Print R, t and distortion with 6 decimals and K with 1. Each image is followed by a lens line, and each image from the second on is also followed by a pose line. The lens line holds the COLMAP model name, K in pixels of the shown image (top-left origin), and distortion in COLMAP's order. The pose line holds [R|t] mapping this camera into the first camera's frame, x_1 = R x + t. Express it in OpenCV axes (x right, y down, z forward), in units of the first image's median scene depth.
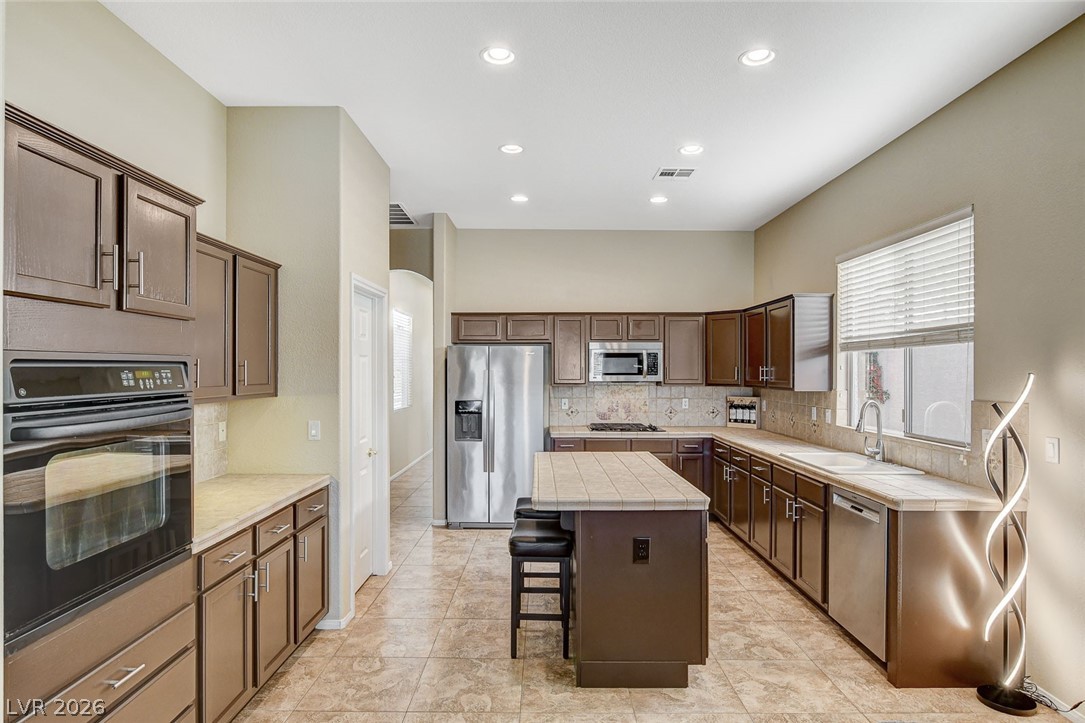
lens RADIAL K [[607.2, 0, 542.6], [0, 607.2, 369.7], [0, 0, 1]] dist [-0.004369, 0.001216]
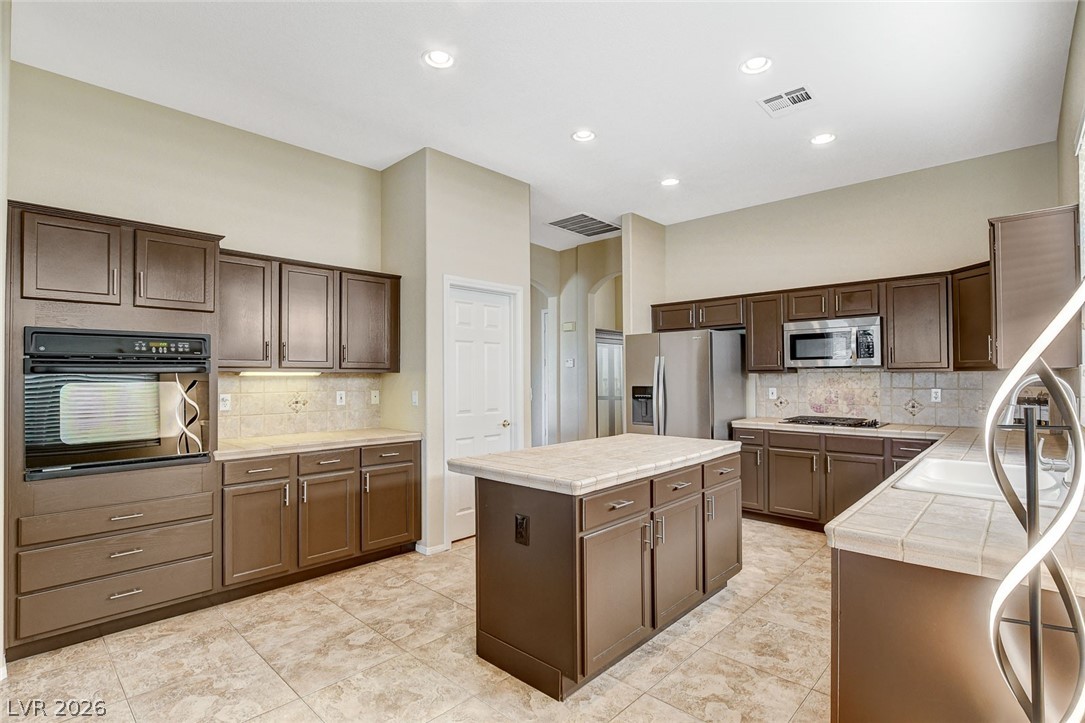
lens RADIAL K [[519.7, 0, 541.9], [0, 519.7, 369.5], [0, 0, 1]] dist [-0.019412, -0.000158]
pose [[0.727985, -0.014867, -0.685432, 0.445327], [0.005820, 0.999863, -0.015505, 0.043042], [0.685569, 0.007298, 0.727971, 0.279291]]
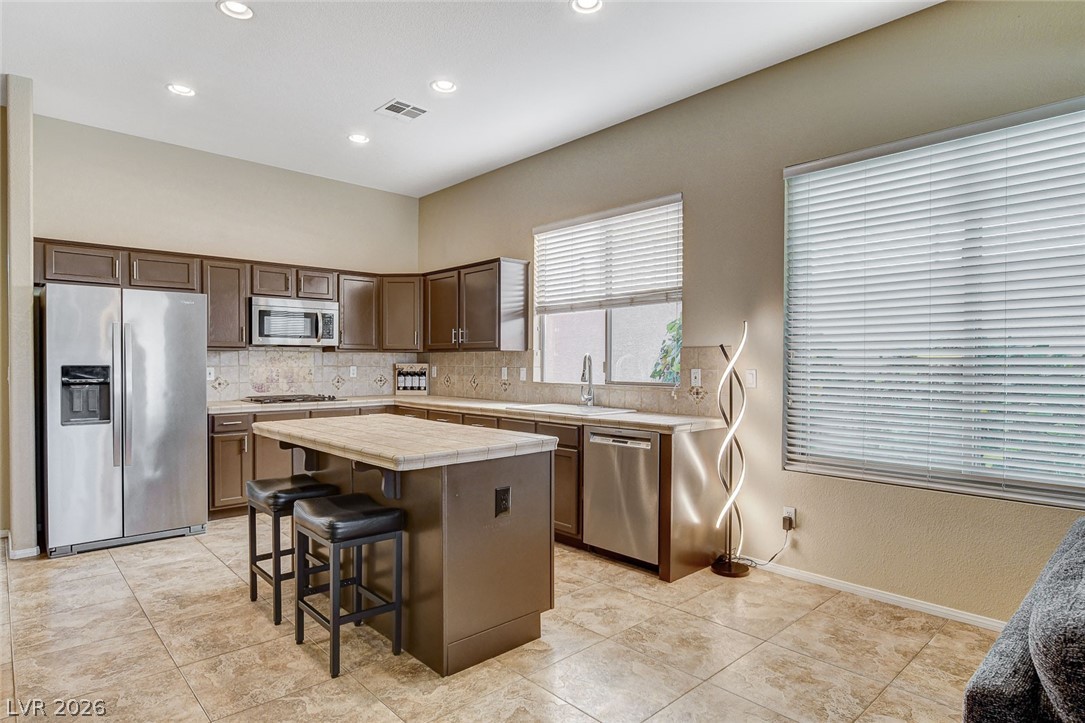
lens RADIAL K [[600.0, 0, 541.1], [0, 600.0, 369.9], [0, 0, 1]] dist [-0.012967, 0.001401]
pose [[0.733814, -0.009182, 0.679288, -0.246135], [-0.001846, 0.999878, 0.015510, 0.054040], [-0.679348, -0.012636, 0.733708, 0.191681]]
